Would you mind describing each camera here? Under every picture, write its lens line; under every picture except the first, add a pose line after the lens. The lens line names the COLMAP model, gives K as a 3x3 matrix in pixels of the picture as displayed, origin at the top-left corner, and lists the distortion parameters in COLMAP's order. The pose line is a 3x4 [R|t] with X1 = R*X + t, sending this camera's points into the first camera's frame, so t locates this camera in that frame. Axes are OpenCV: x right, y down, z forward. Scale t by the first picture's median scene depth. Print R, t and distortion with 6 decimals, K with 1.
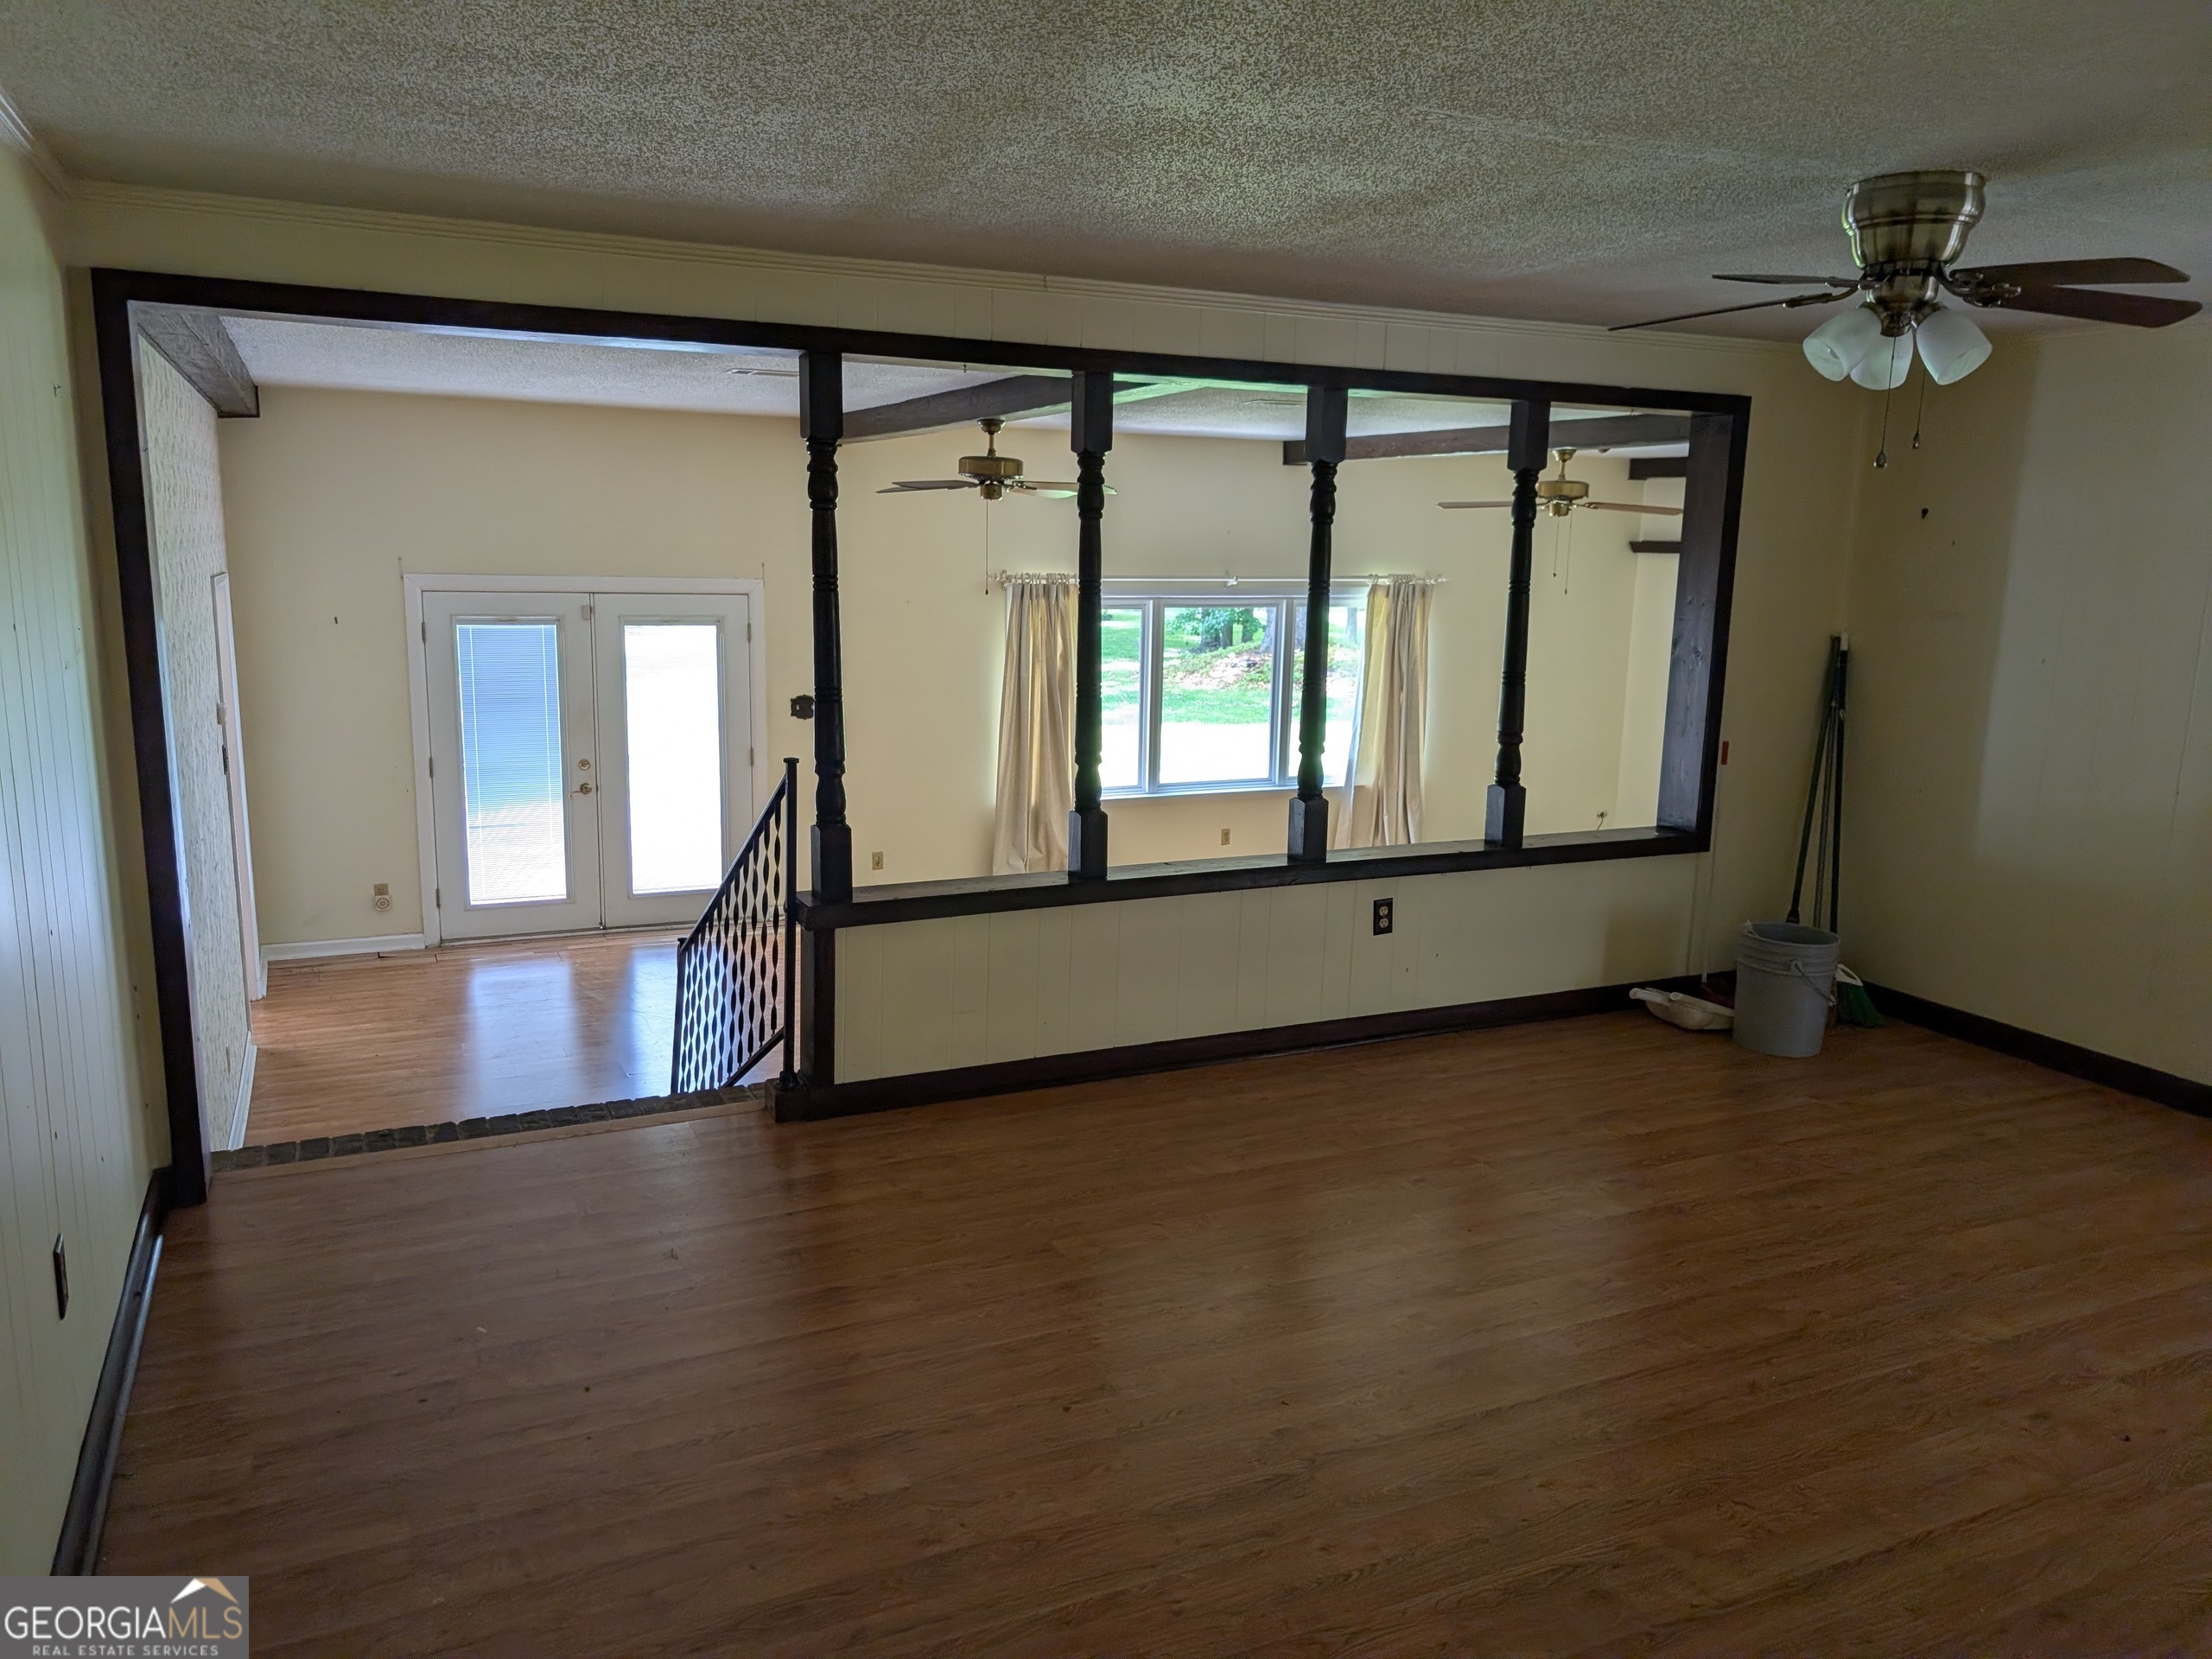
lens RADIAL K [[1609.3, 0, 1106.0], [0, 1609.3, 829.5], [0, 0, 1]] dist [0.010728, 0.003768]
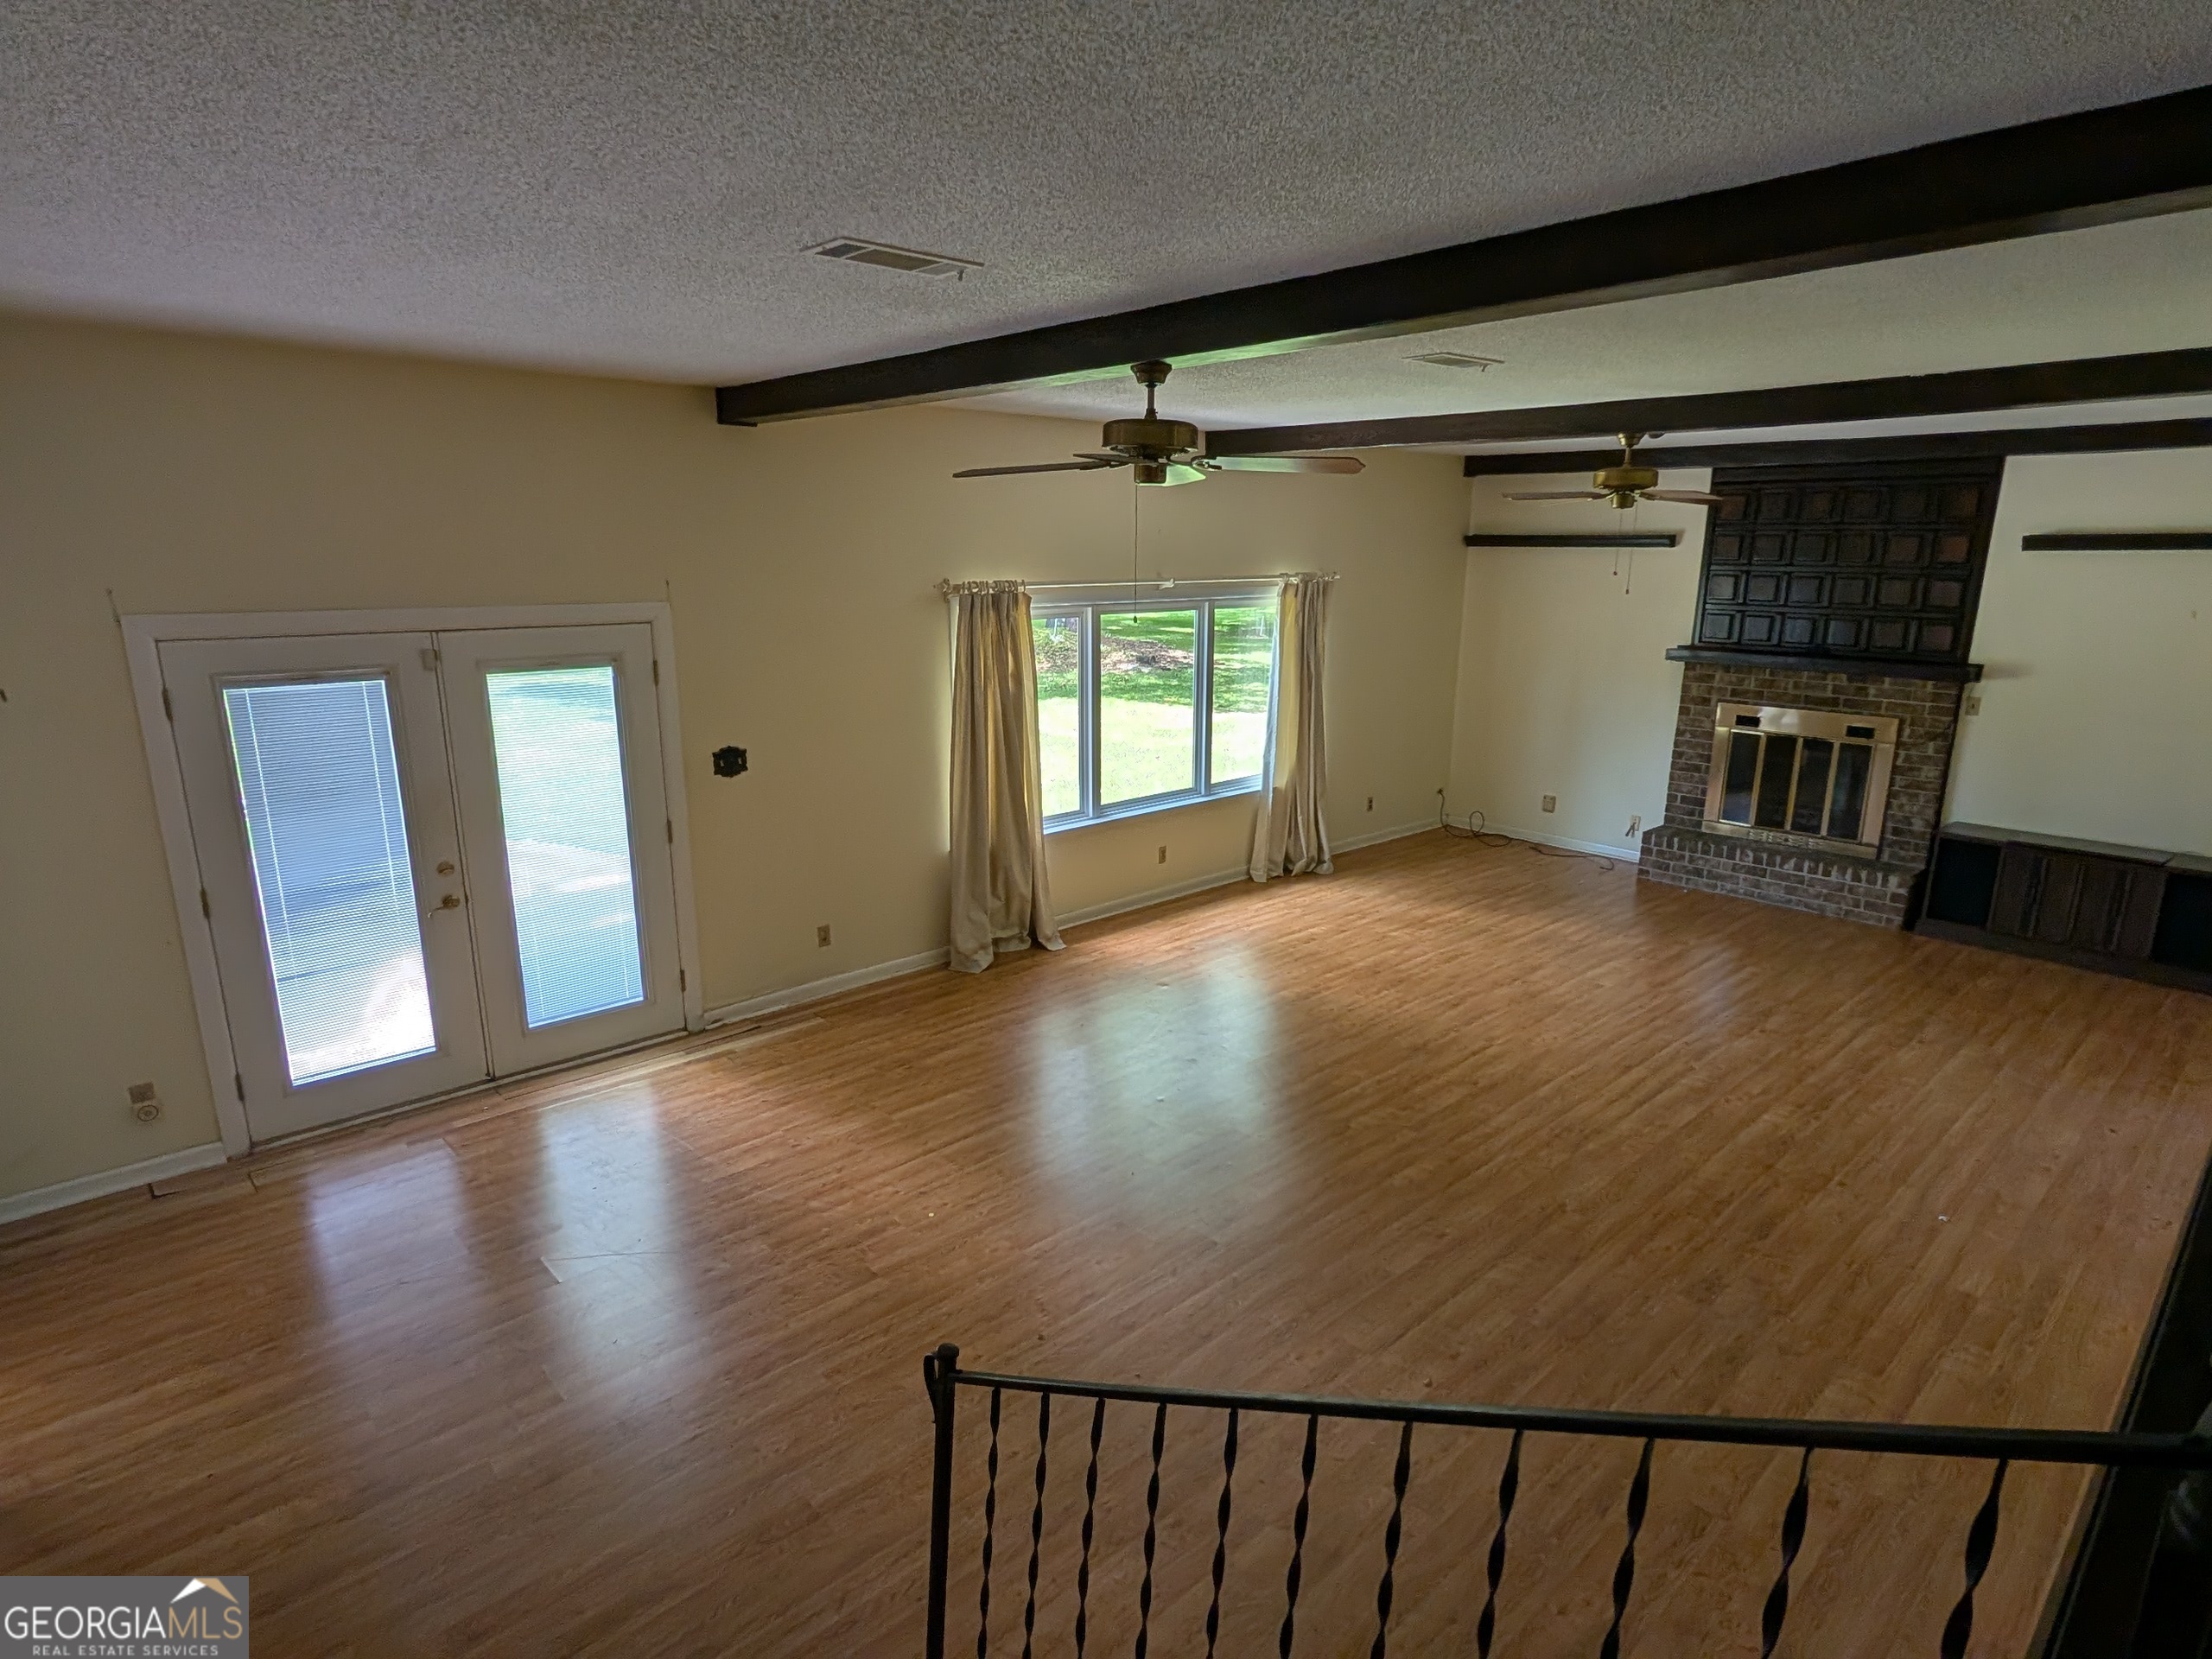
lens RADIAL K [[1190.5, 0, 1111.3], [0, 1190.5, 847.5], [0, 0, 1]] dist [-0.004187, -0.000149]
pose [[0.951033, -0.092273, 0.294994, -0.195529], [0.069533, 0.993806, 0.086691, -0.075556], [-0.301166, -0.061934, 0.951558, 0.401883]]
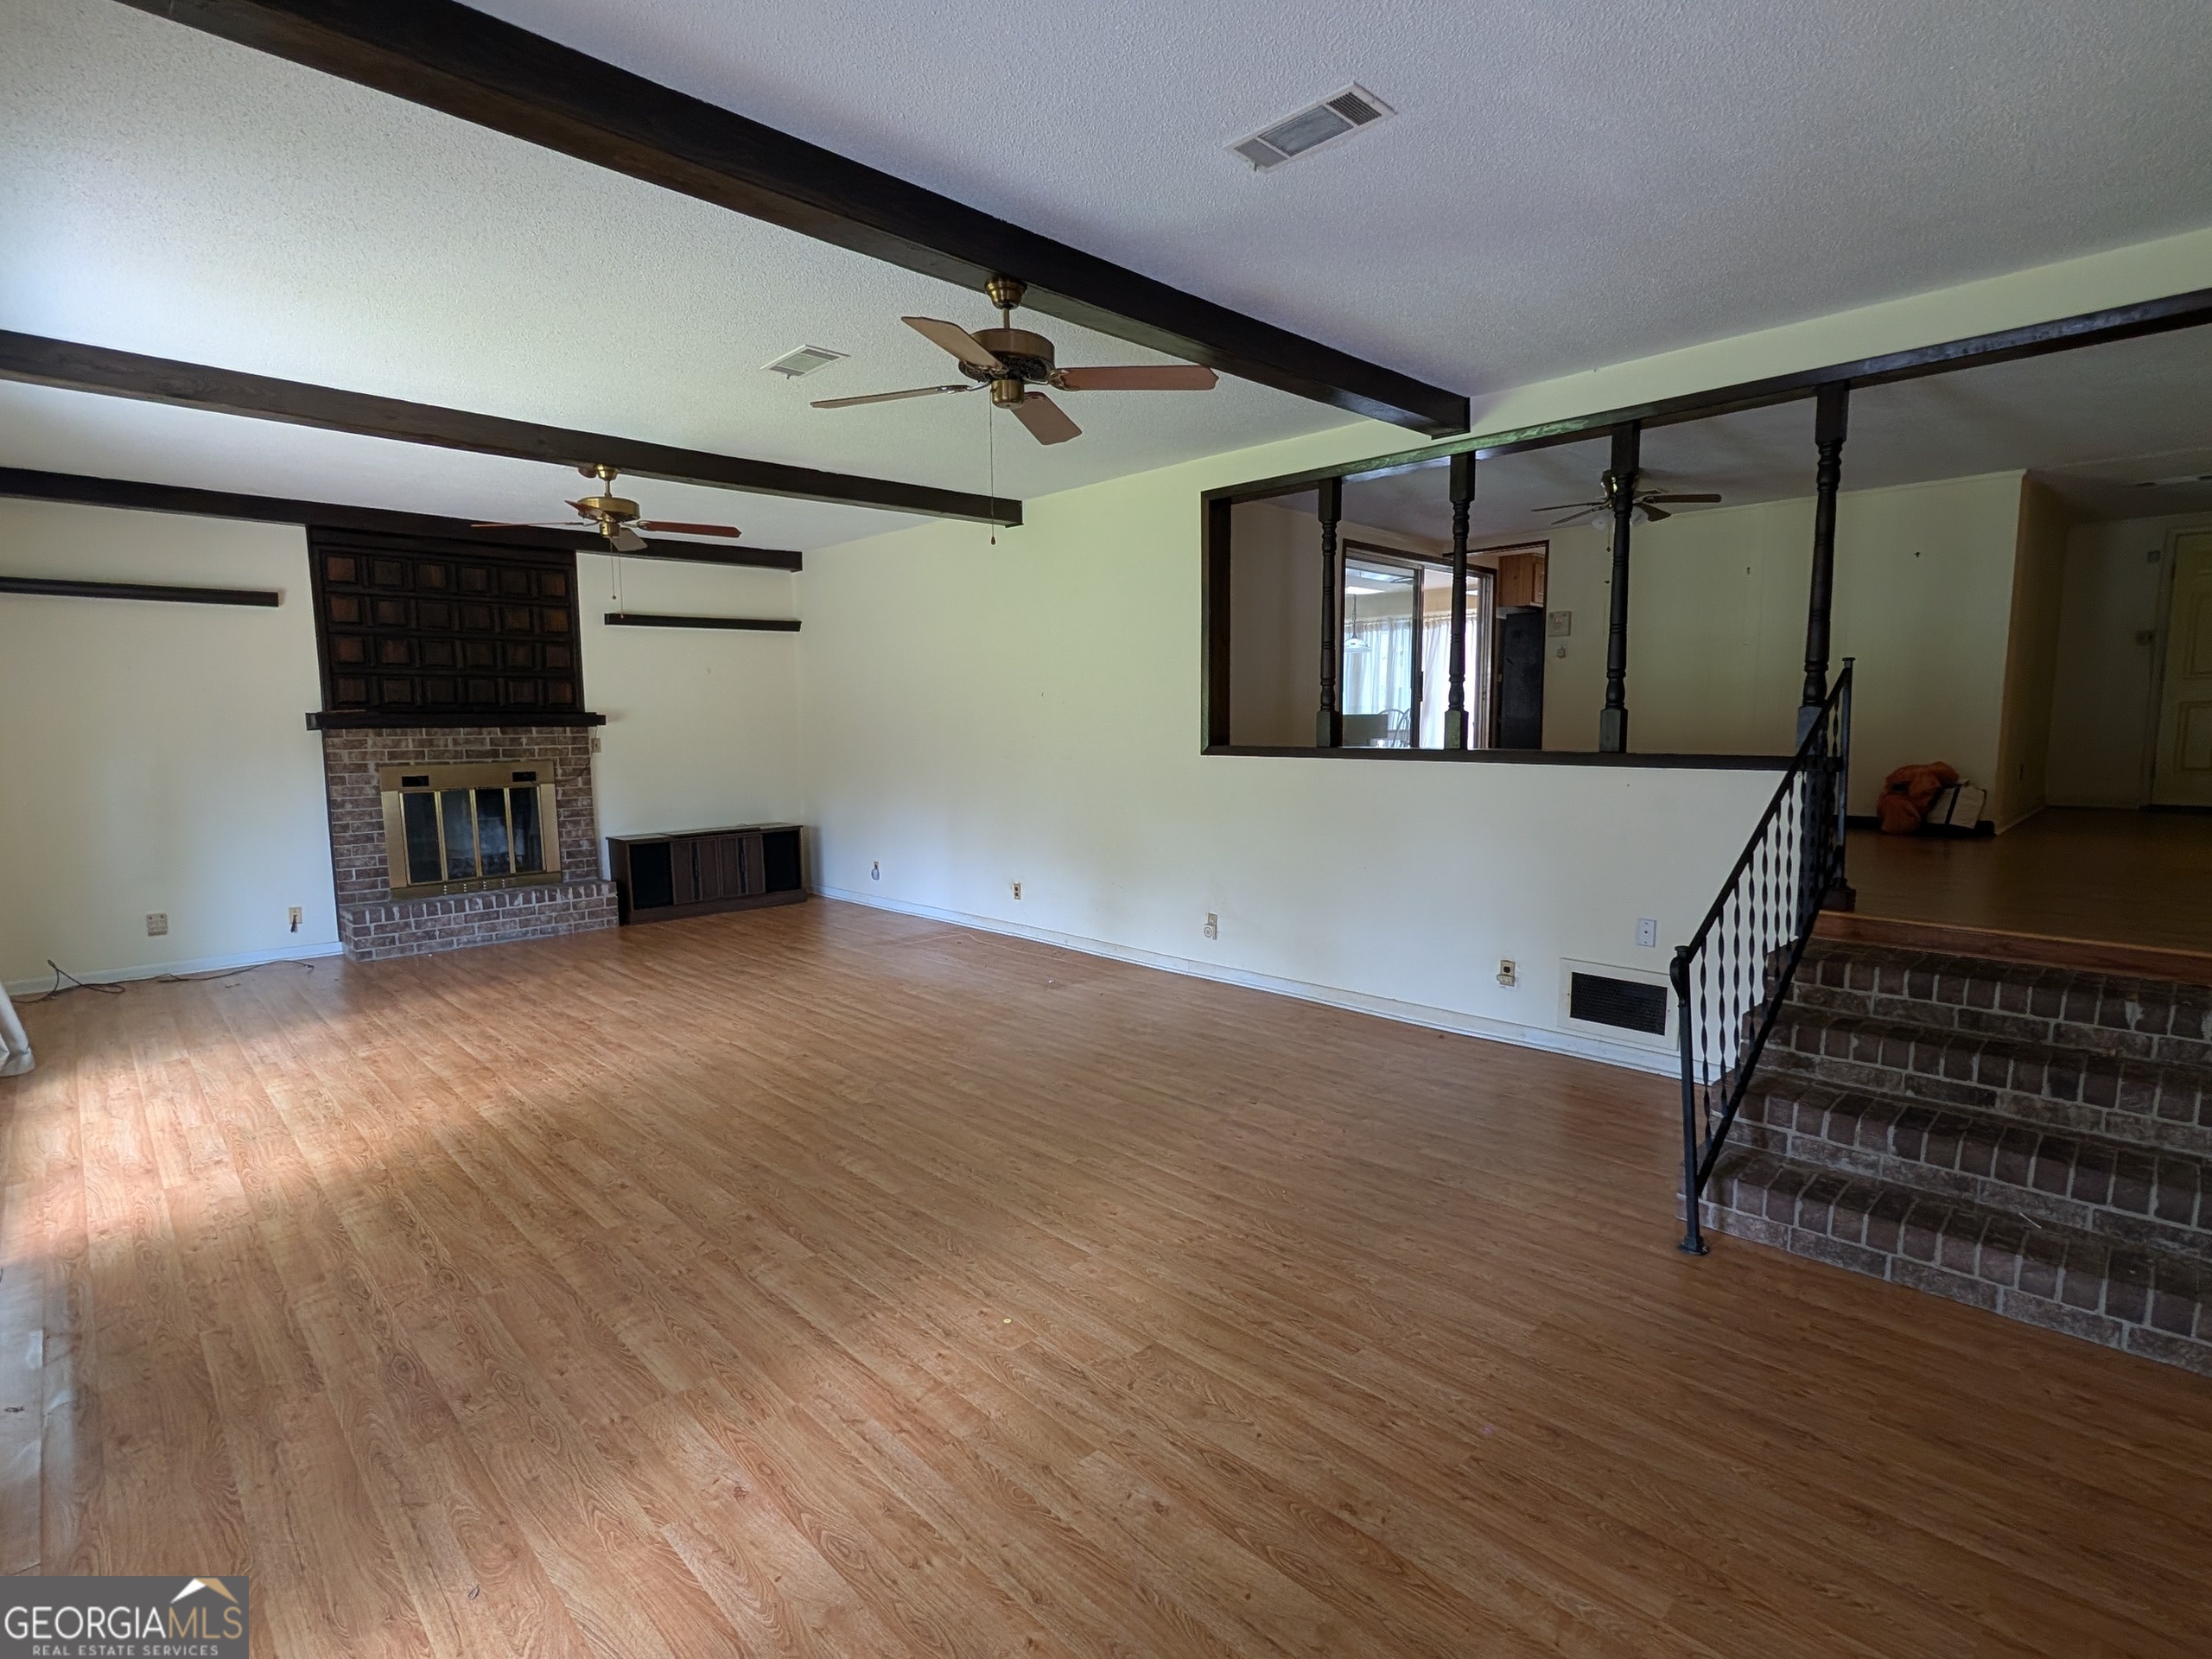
lens RADIAL K [[1083.7, 0, 1106.0], [0, 1083.7, 829.5], [0, 0, 1]] dist [0.000214, 0.000037]
pose [[-0.326640, -0.116738, 0.937912, -0.419436], [0.166504, 0.969716, 0.178683, -0.083649], [-0.930367, 0.214531, -0.297310, 0.889387]]
